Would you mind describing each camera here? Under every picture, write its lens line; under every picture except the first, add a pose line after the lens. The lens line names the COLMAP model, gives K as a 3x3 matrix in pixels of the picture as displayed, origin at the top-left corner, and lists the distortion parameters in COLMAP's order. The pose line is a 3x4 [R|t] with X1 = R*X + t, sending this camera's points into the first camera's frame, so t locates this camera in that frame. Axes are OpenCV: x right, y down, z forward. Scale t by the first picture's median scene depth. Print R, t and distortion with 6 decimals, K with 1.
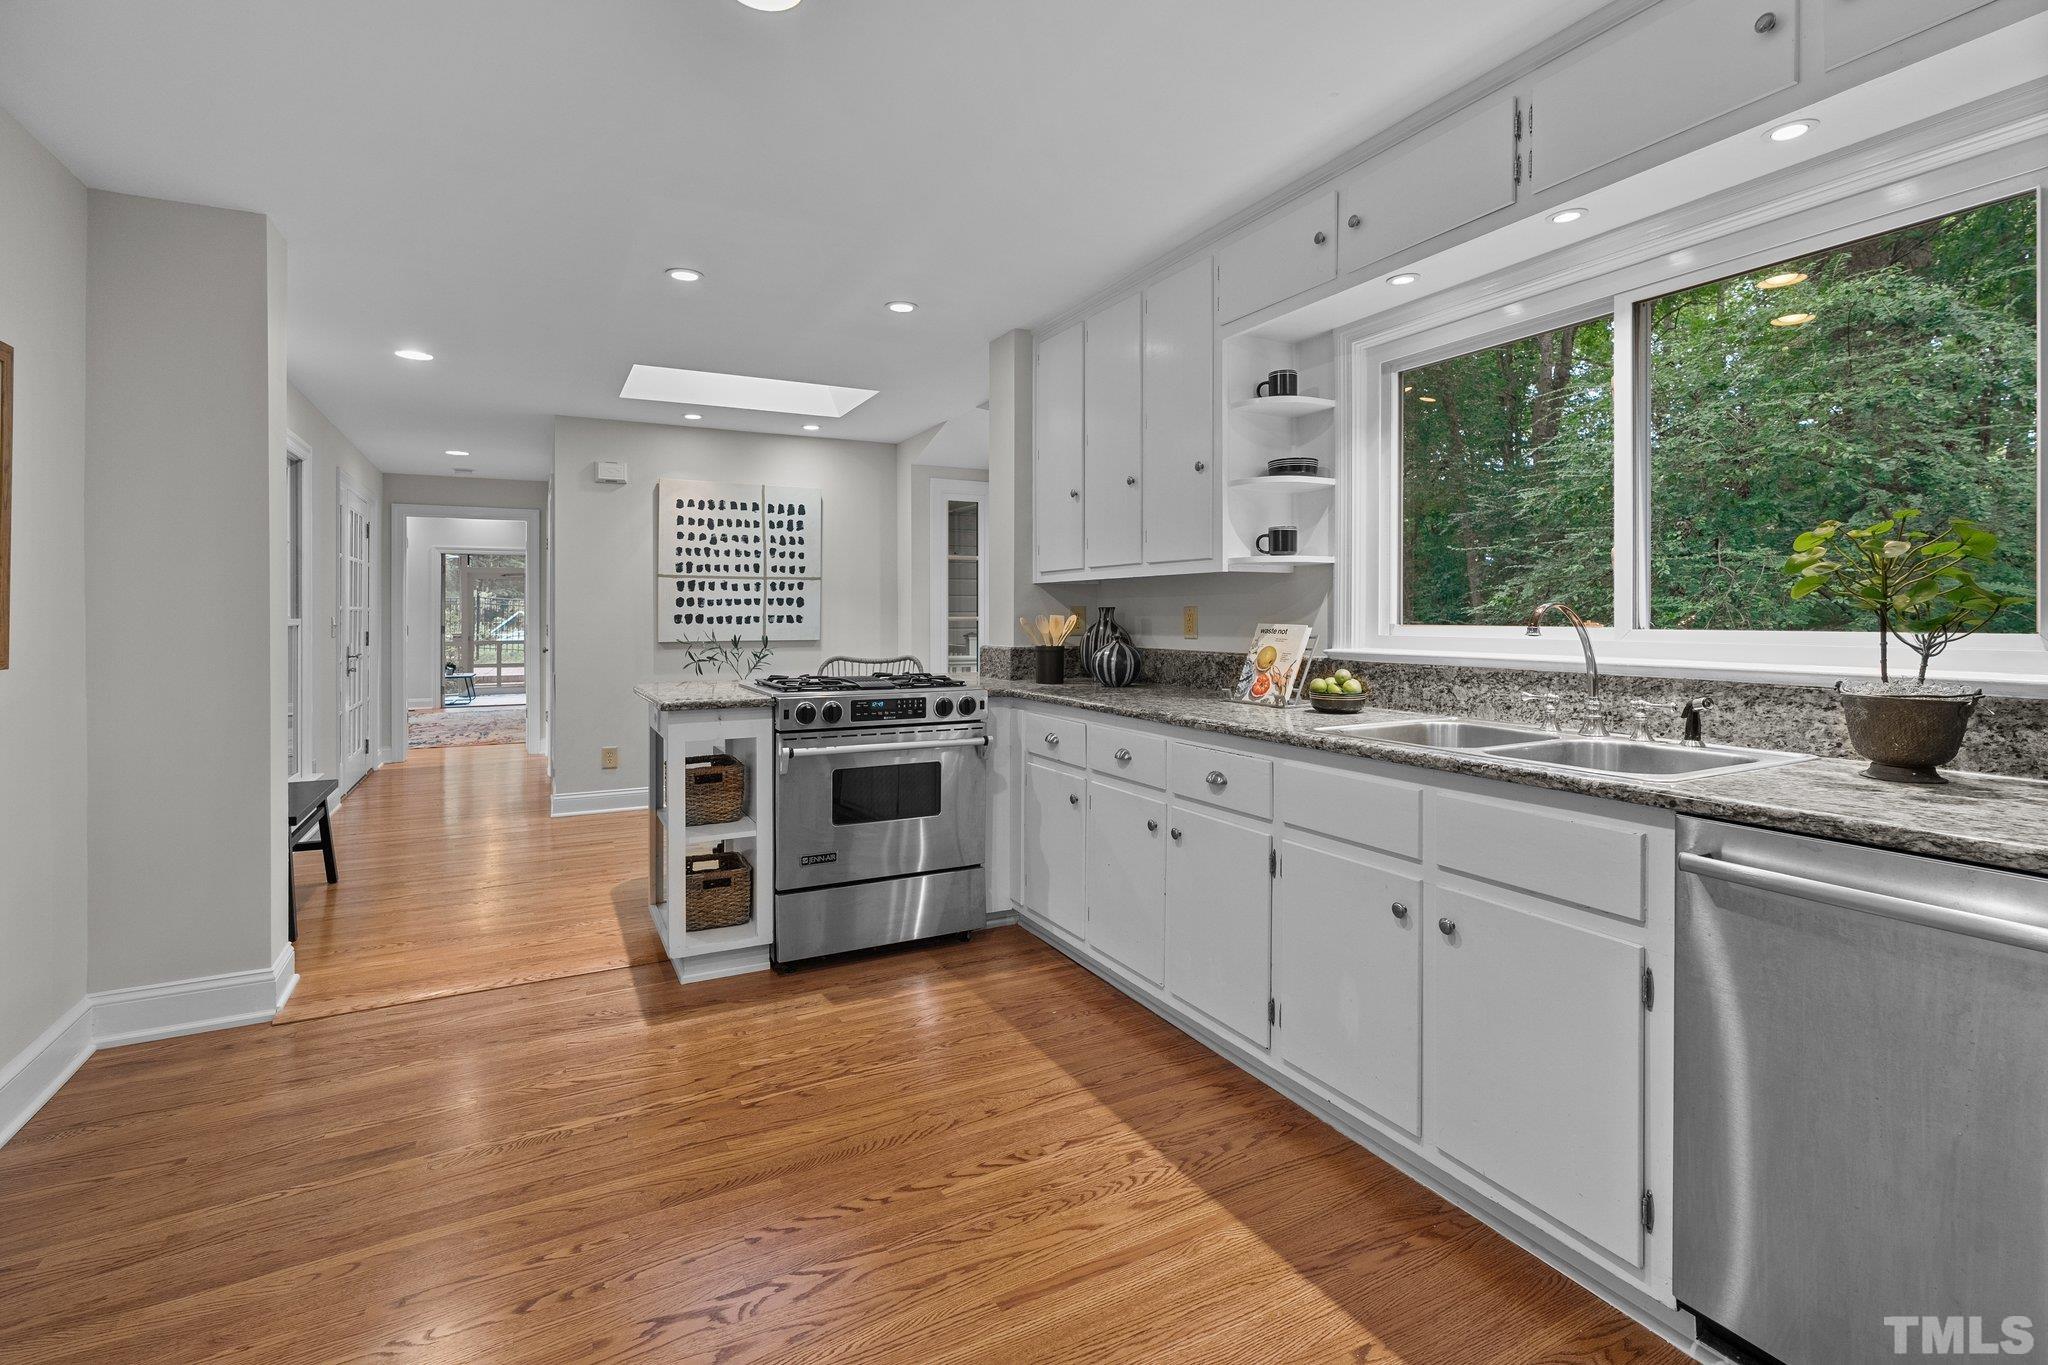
lens RADIAL K [[949.4, 0, 1024.4], [0, 949.4, 617.7], [0, 0, 1]] dist [-0.002473, -0.000024]
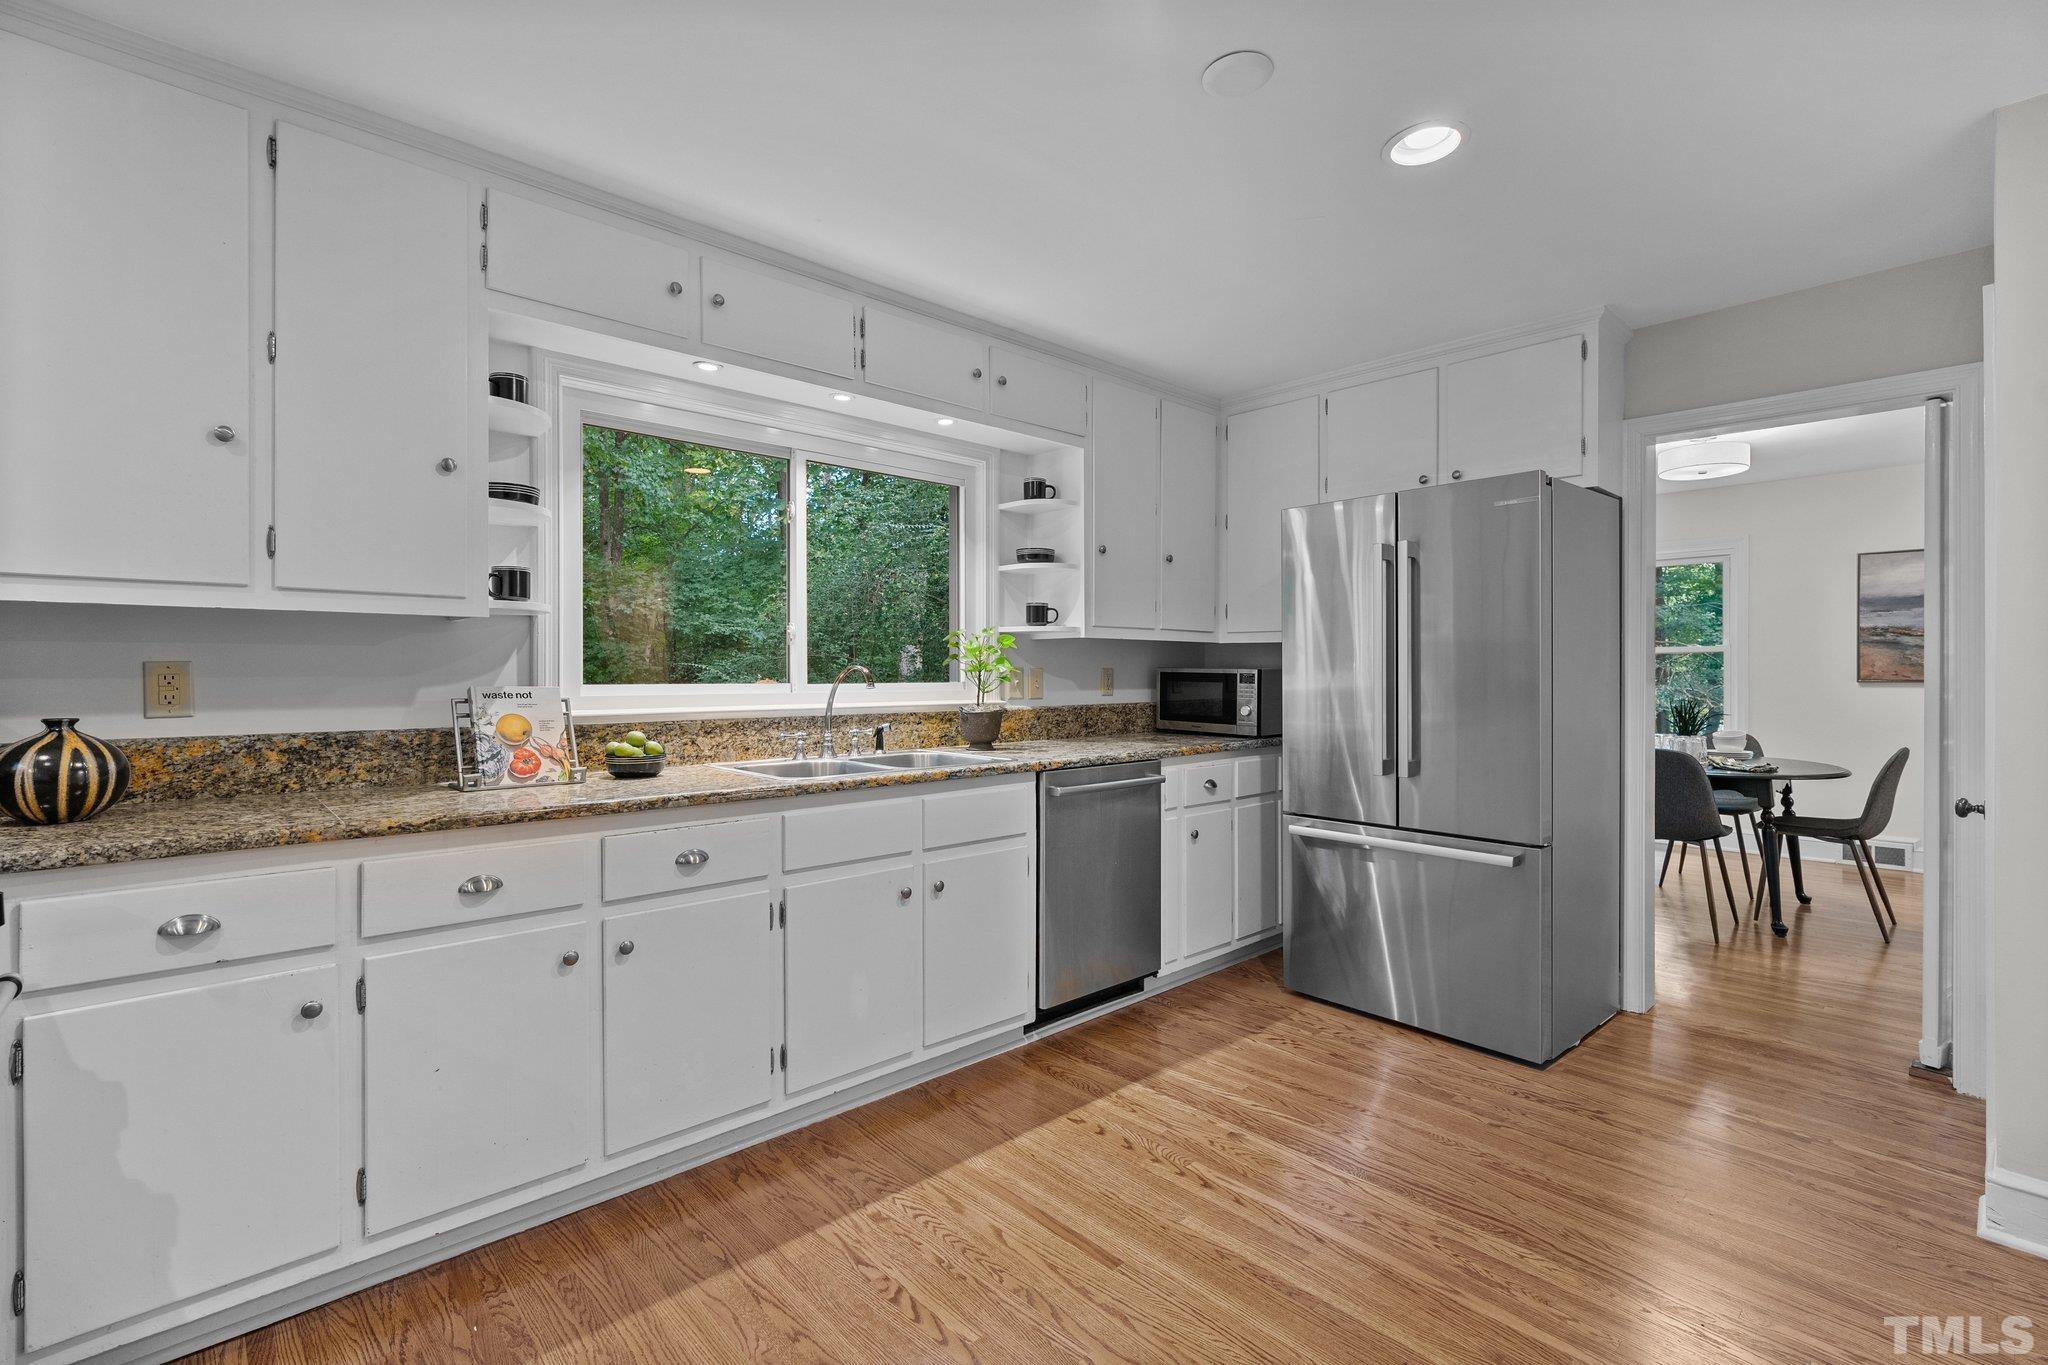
lens RADIAL K [[913.4, 0, 1027.7], [0, 913.4, 676.2], [0, 0, 1]] dist [-0.012983, 0.004605]
pose [[-0.267319, -0.001980, 0.963606, -0.784180], [0.004318, 0.999985, 0.003253, -0.003373], [-0.963598, 0.005031, -0.267307, 1.023316]]
